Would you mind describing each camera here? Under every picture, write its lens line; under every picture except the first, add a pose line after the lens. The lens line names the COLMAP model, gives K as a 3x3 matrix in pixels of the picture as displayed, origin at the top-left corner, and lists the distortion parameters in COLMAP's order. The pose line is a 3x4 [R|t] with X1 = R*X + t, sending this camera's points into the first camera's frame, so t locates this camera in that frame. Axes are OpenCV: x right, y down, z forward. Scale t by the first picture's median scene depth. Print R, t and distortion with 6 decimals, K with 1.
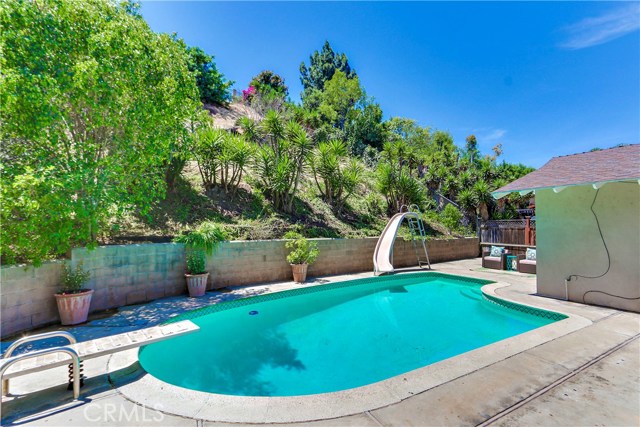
lens RADIAL K [[299.2, 0, 318.0], [0, 299.2, 223.1], [0, 0, 1]] dist [0.001433, 0.001250]
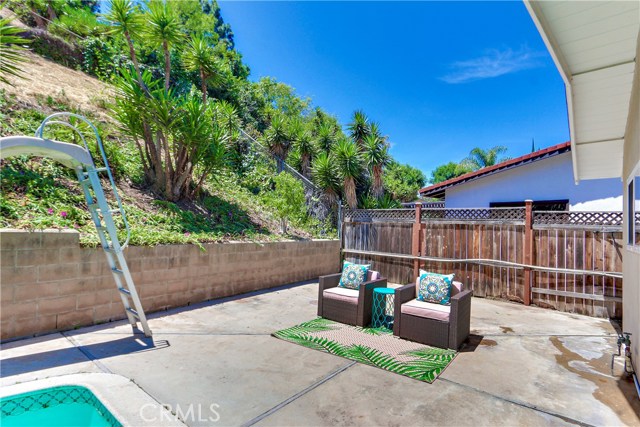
lens RADIAL K [[317.1, 0, 320.0], [0, 317.1, 213.5], [0, 0, 1]] dist [-0.004507, -0.000527]
pose [[0.944529, 0.046886, 0.325065, 0.318818], [-0.036300, 0.998597, -0.038560, 0.023522], [-0.326417, 0.024621, 0.944905, 0.472199]]
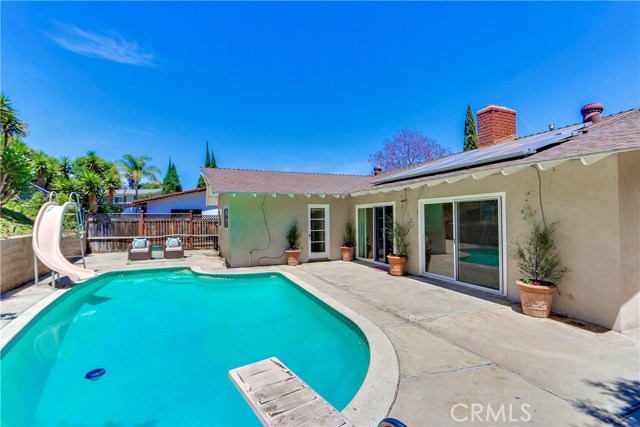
lens RADIAL K [[290.0, 0, 320.0], [0, 290.0, 213.5], [0, 0, 1]] dist [-0.000544, -0.006272]
pose [[0.130657, 0.015327, 0.991309, -0.253282], [-0.003718, 0.999881, -0.014970, 0.001718], [-0.991421, -0.001729, 0.130698, 0.185186]]
